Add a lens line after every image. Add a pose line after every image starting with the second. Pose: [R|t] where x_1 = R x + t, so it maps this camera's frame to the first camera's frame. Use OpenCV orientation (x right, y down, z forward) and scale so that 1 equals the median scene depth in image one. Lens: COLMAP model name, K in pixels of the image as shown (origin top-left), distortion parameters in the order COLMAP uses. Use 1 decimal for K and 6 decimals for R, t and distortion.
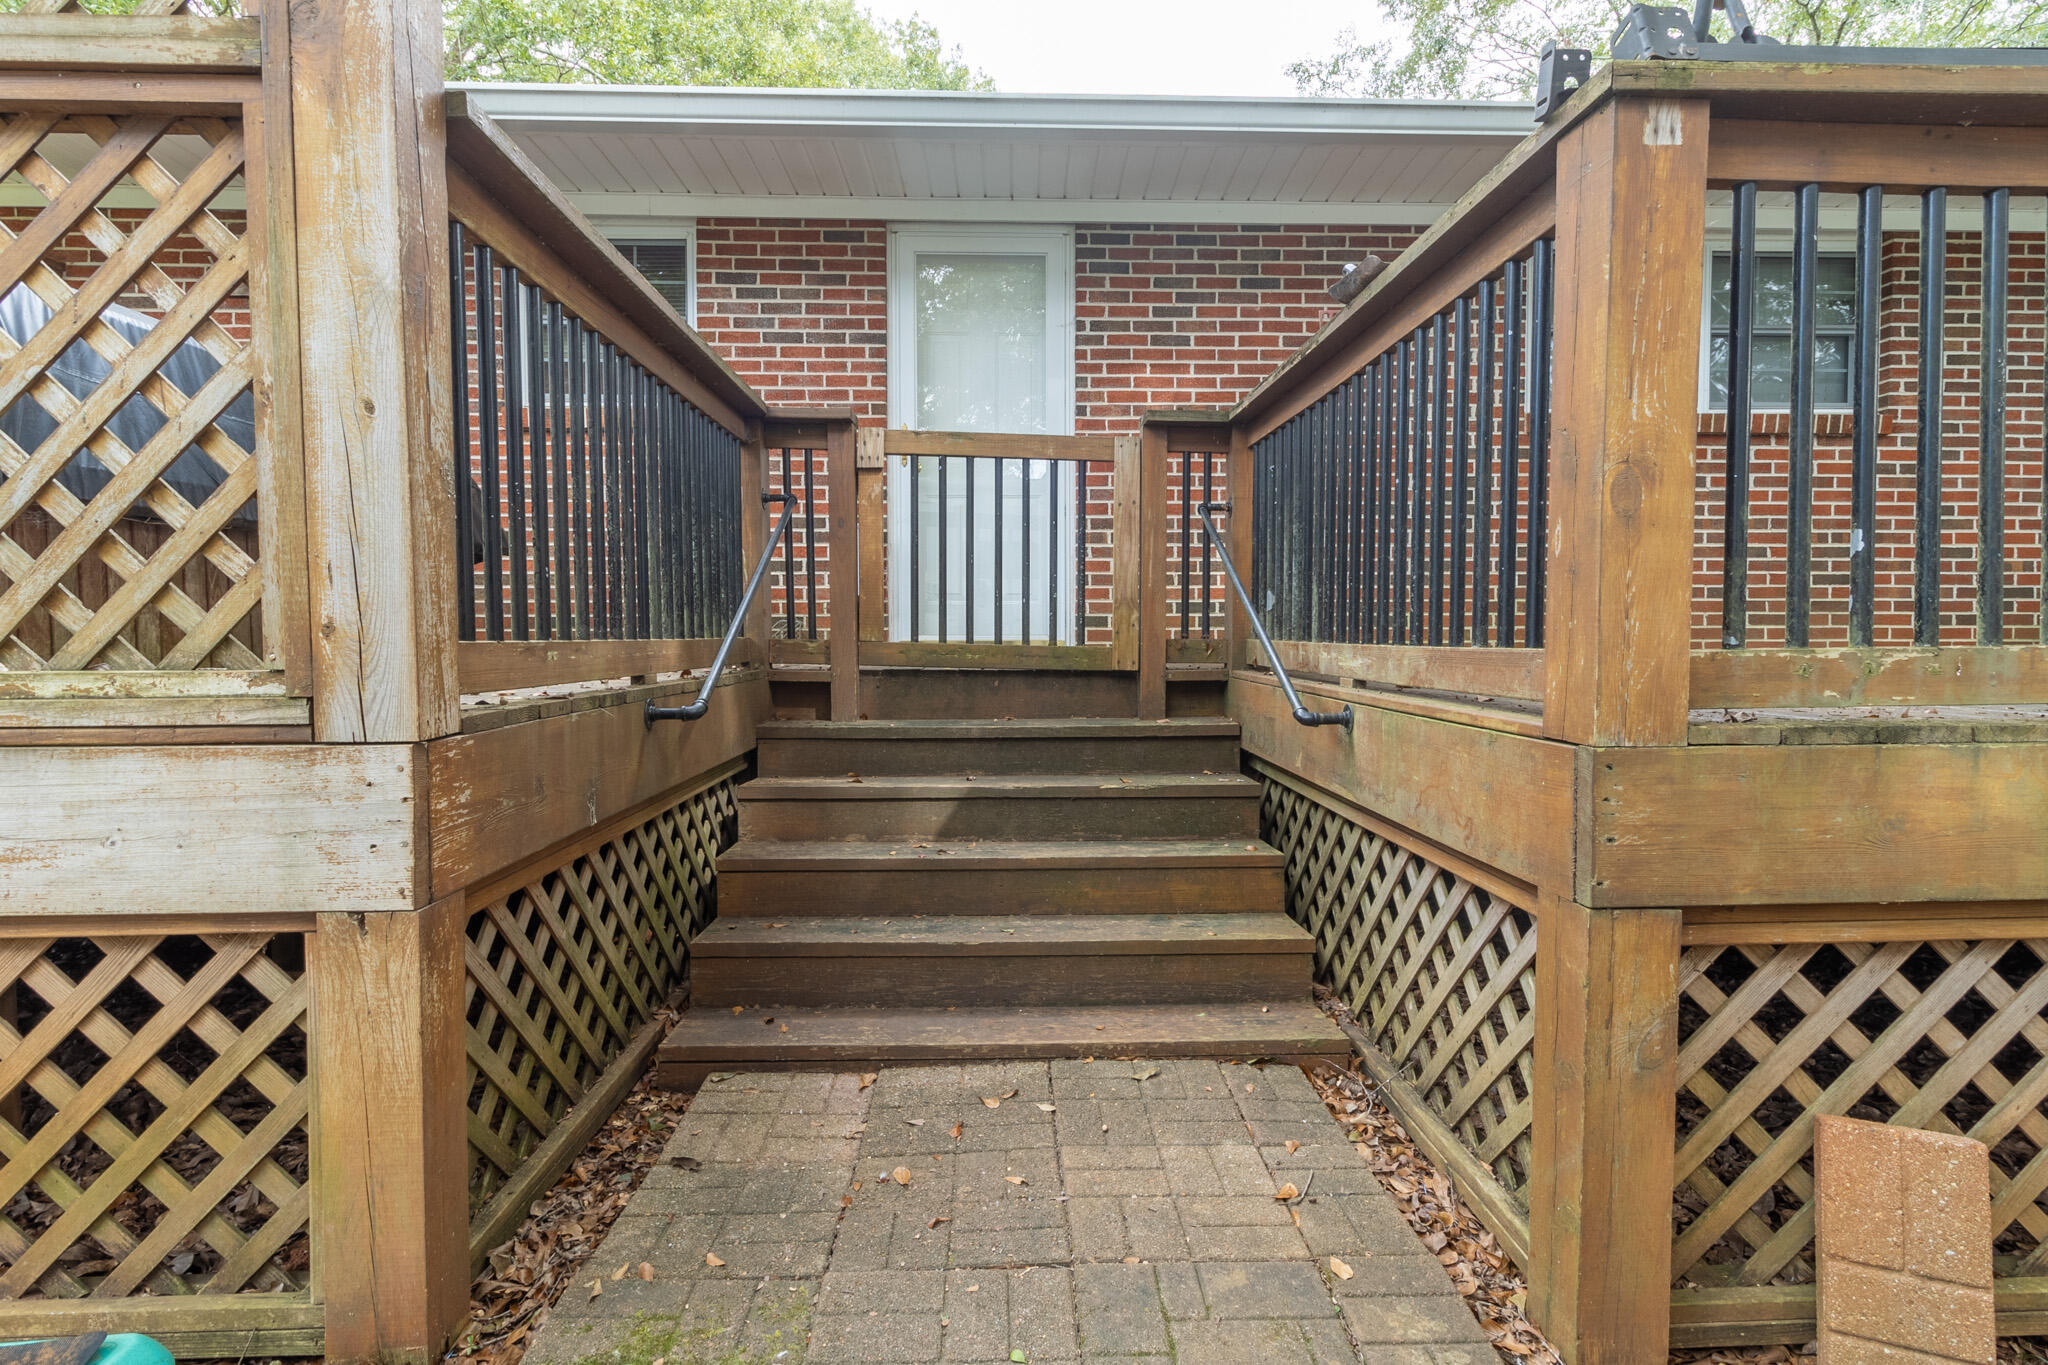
lens RADIAL K [[1062.6, 0, 1024.0], [0, 1062.6, 682.5], [0, 0, 1]] dist [0.003733, 0.000834]
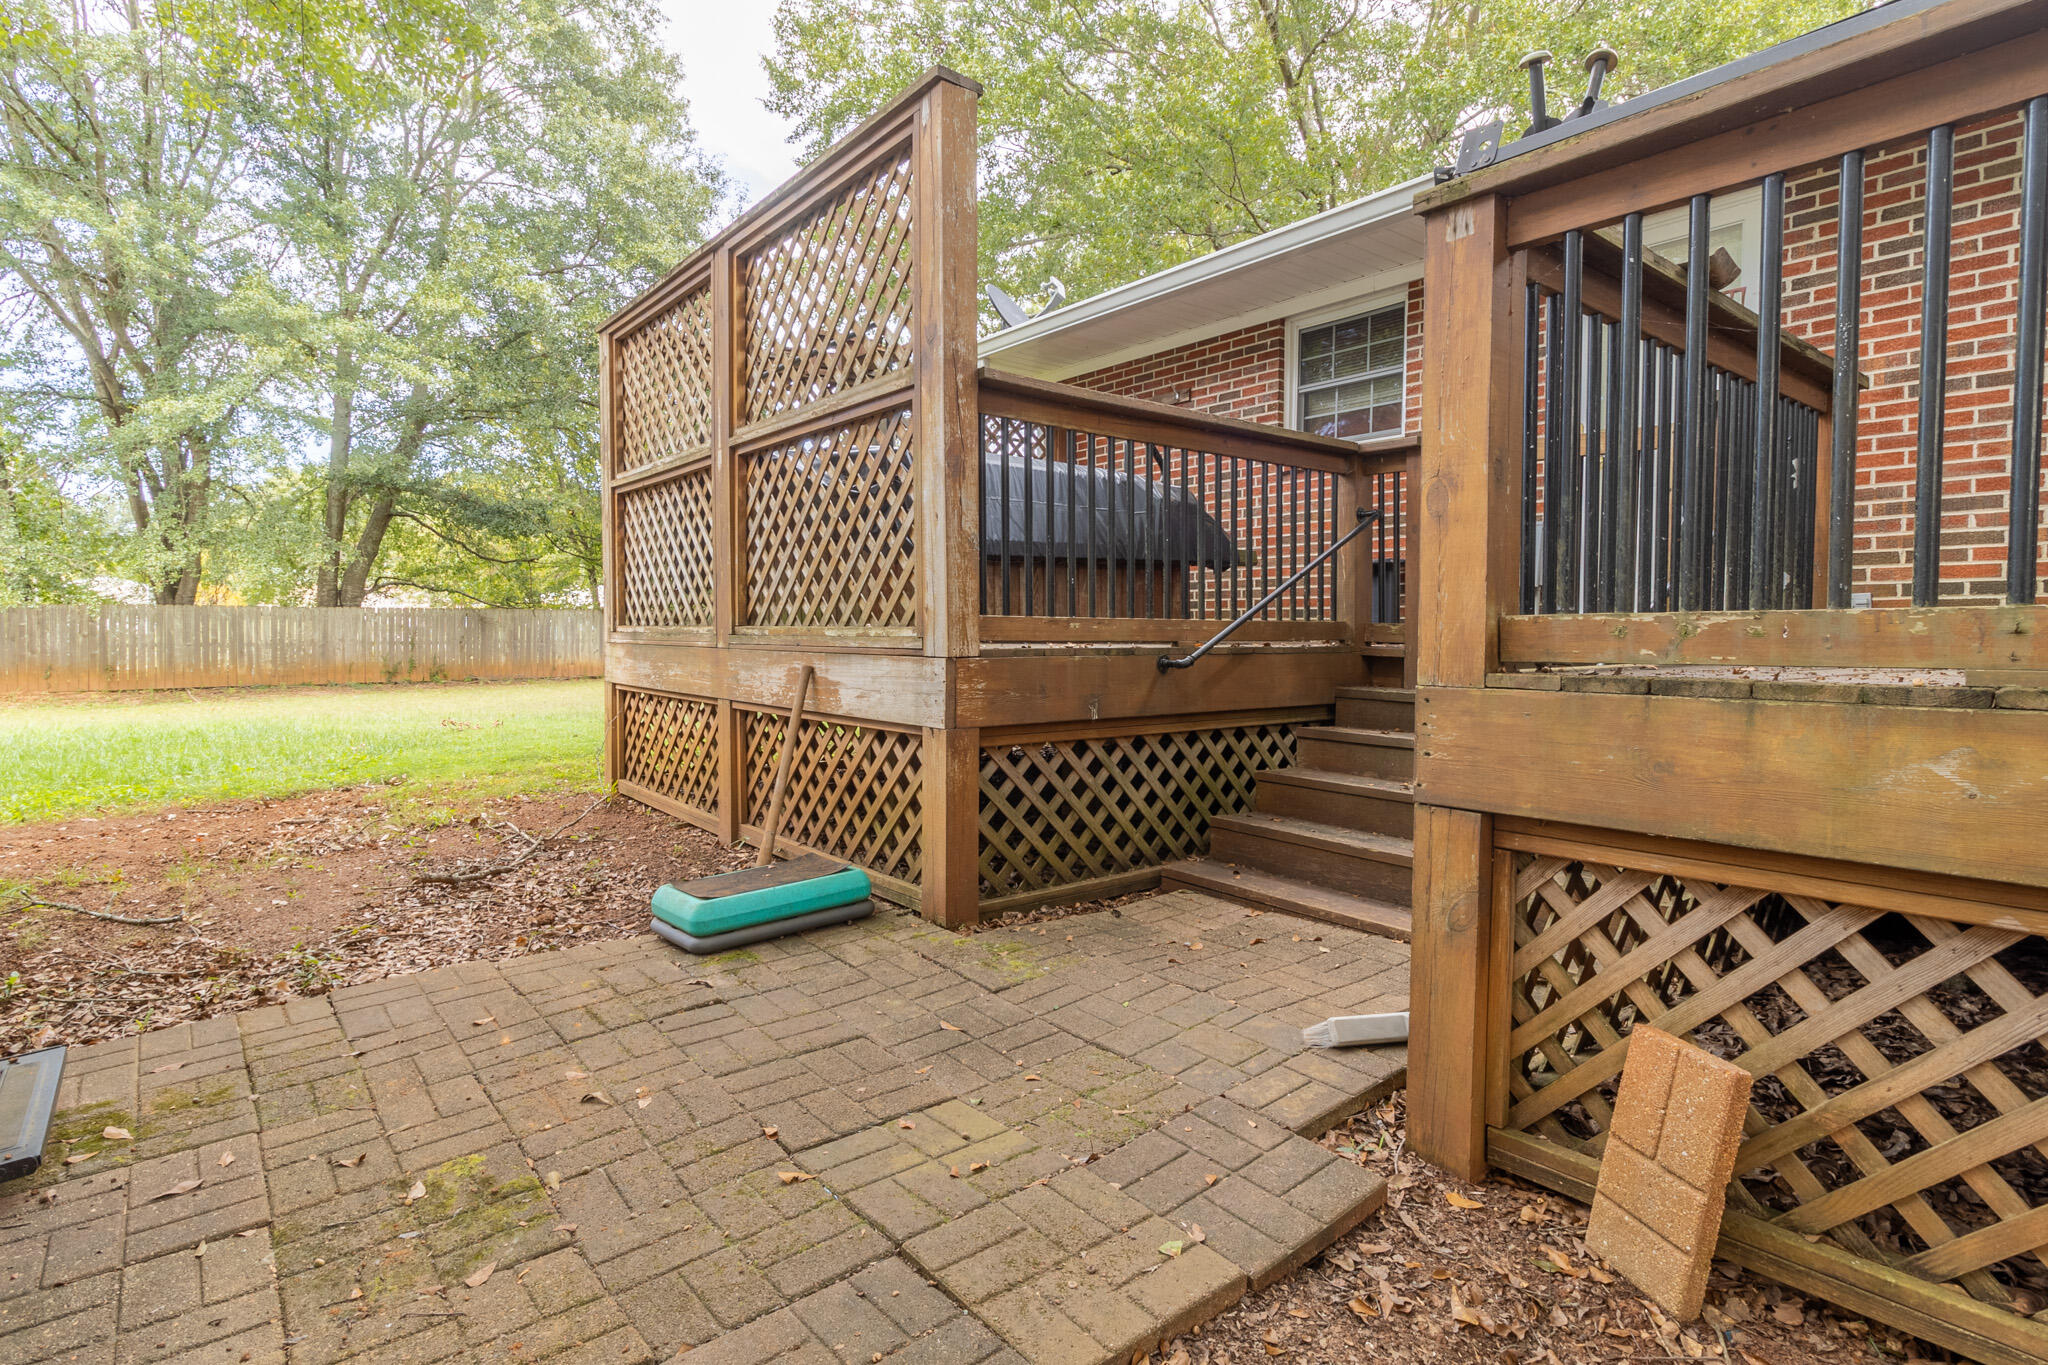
lens RADIAL K [[1062.6, 0, 1024.0], [0, 1062.6, 682.5], [0, 0, 1]] dist [0.003733, 0.000834]
pose [[0.581883, 0.043691, -0.812098, 1.341762], [-0.042261, 0.998831, 0.023456, 0.046040], [0.812174, 0.020672, 0.583049, -0.213013]]
